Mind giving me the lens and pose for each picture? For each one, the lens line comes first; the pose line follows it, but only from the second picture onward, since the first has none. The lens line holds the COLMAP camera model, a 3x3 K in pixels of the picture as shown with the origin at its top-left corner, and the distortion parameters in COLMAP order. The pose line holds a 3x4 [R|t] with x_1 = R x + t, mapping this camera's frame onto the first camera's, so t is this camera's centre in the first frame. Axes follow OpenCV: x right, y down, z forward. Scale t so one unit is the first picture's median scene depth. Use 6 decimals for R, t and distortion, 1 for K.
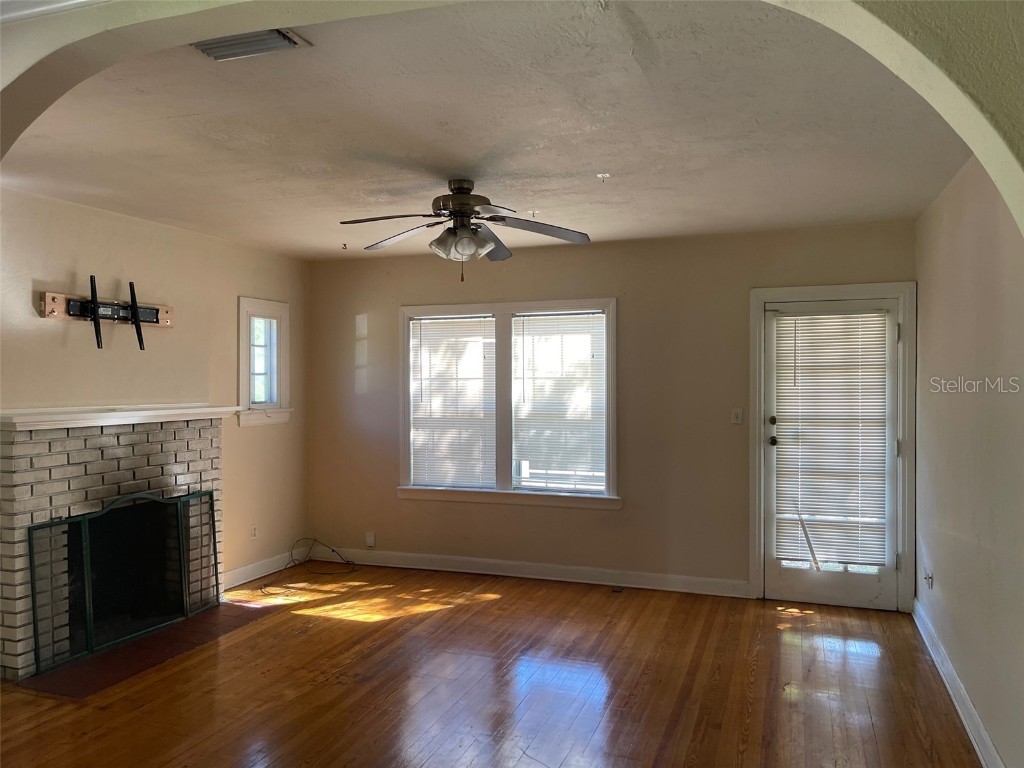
lens RADIAL K [[762.4, 0, 514.3], [0, 762.4, 389.2], [0, 0, 1]] dist [0.080913, -0.104289]
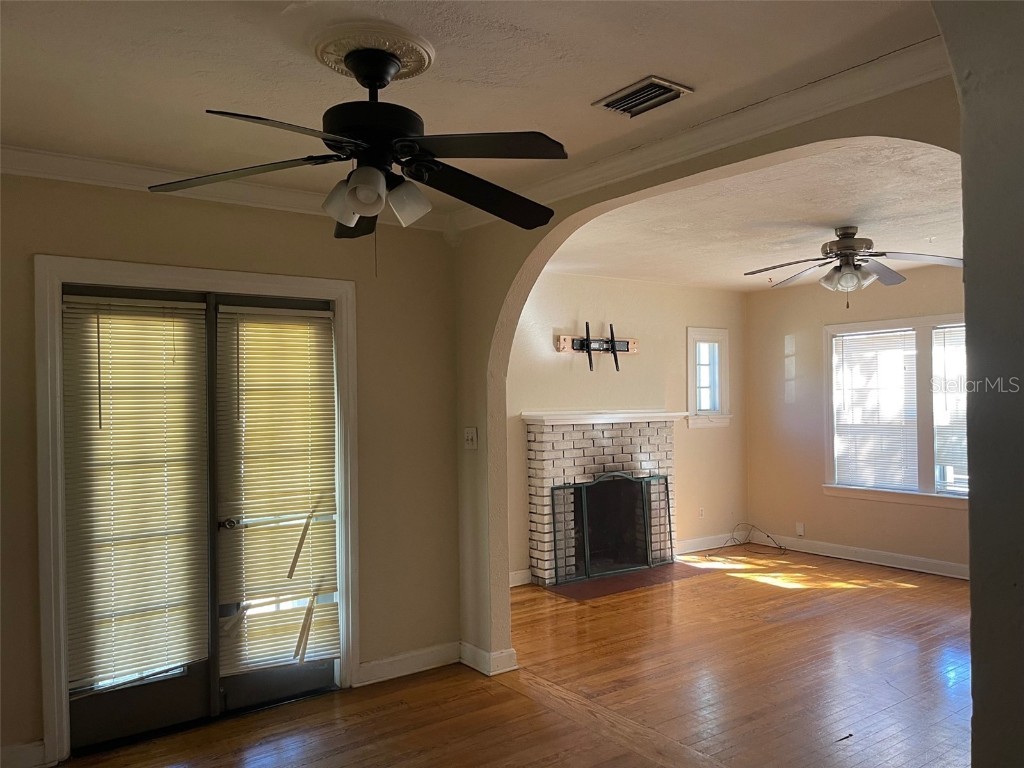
lens RADIAL K [[762.4, 0, 514.3], [0, 762.4, 389.2], [0, 0, 1]] dist [0.080913, -0.104289]
pose [[0.824863, -0.014094, -0.565157, 0.154514], [0.003349, 0.999793, -0.020045, 0.009739], [0.565323, 0.014642, 0.824740, -0.265697]]
